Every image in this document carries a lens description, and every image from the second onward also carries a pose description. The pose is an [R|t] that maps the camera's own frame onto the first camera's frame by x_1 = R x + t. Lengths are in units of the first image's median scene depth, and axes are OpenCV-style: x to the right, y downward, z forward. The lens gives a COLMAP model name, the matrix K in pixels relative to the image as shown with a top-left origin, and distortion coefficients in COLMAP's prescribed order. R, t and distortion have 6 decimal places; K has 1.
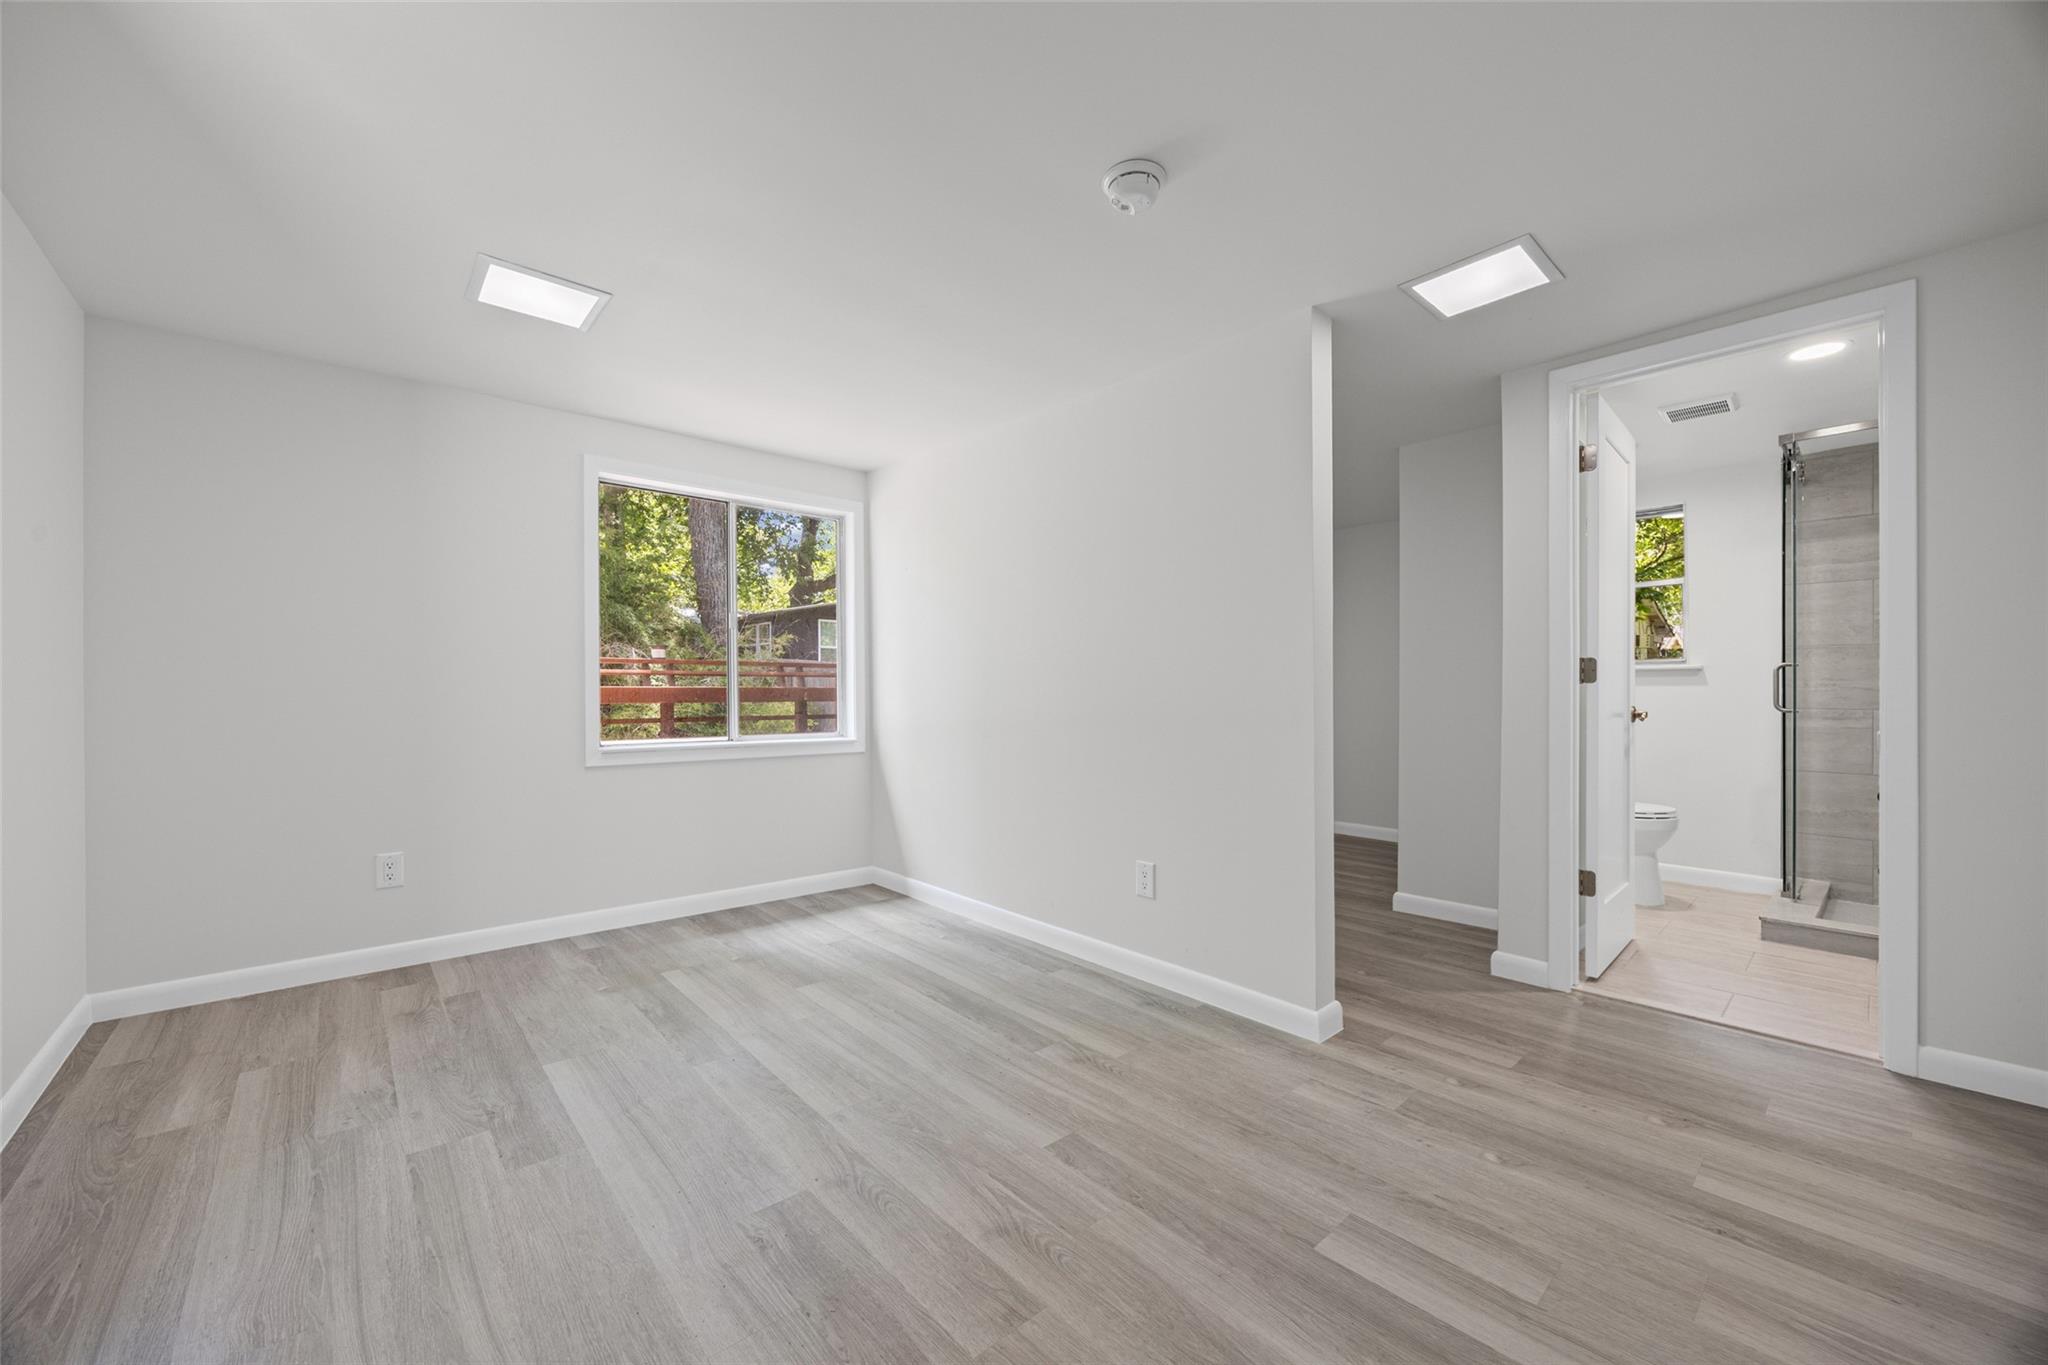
lens RADIAL K [[797.1, 0, 1009.2], [0, 797.1, 689.1], [0, 0, 1]] dist [0.002177, -0.000027]
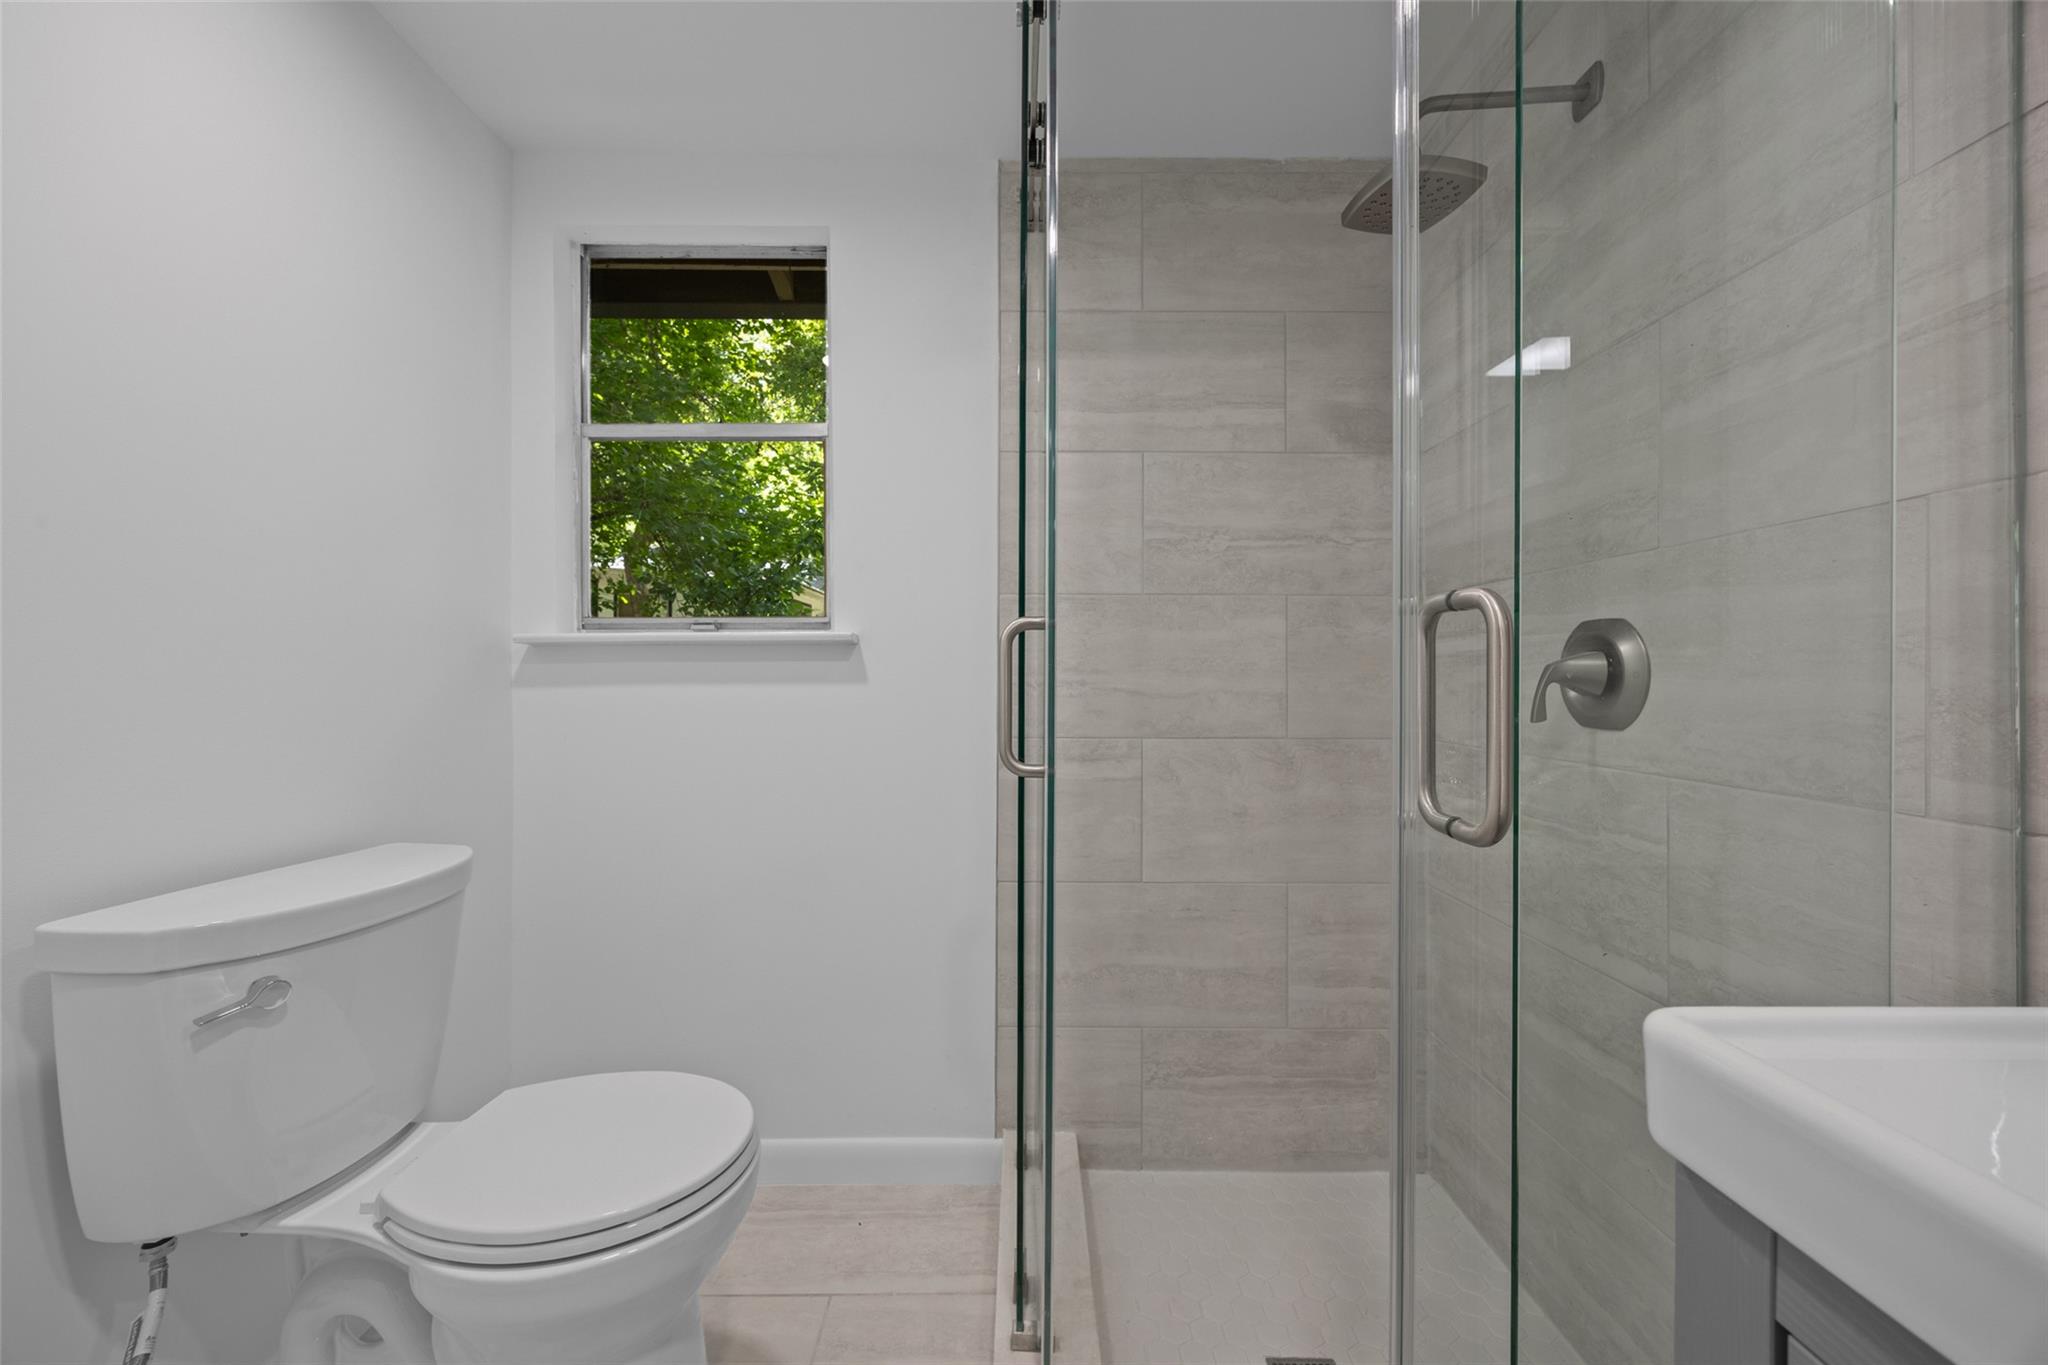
lens RADIAL K [[797.1, 0, 1025.2], [0, 797.1, 676.6], [0, 0, 1]] dist [0.002177, -0.000027]
pose [[0.664301, -0.000327, 0.747465, 0.726082], [-0.004345, 0.999981, 0.004299, -0.011366], [-0.747452, -0.006103, 0.664287, 0.779681]]
